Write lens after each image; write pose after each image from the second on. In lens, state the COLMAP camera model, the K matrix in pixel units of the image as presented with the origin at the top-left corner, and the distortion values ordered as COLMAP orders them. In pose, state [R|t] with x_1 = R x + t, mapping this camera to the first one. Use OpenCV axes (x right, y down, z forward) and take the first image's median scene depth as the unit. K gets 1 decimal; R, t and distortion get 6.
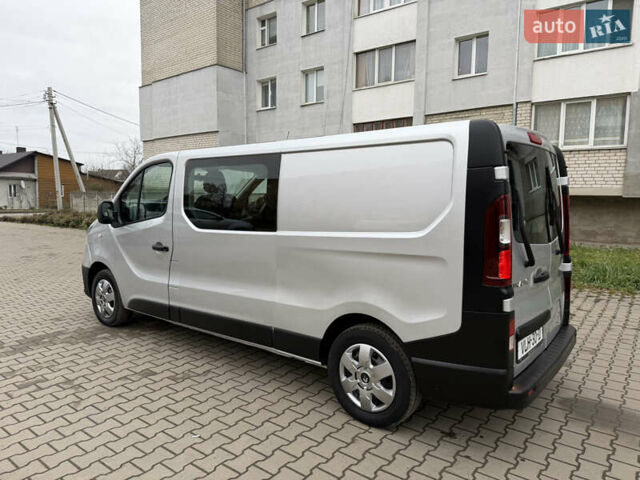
lens RADIAL K [[455.5, 0, 321.8], [0, 455.5, 239.0], [0, 0, 1]] dist [0.025129, -0.036737]
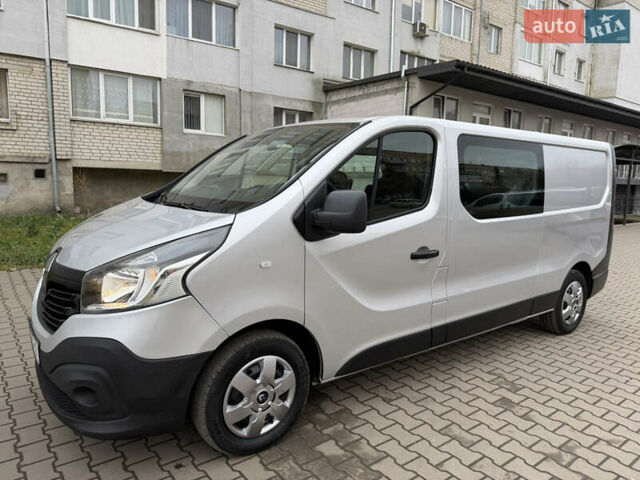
lens RADIAL K [[455.5, 0, 321.8], [0, 455.5, 239.0], [0, 0, 1]] dist [0.025129, -0.036737]
pose [[0.247147, -0.131847, 0.959966, -1.061649], [0.065687, 0.990700, 0.119157, -0.097717], [-0.966749, 0.033608, 0.253509, 0.973831]]
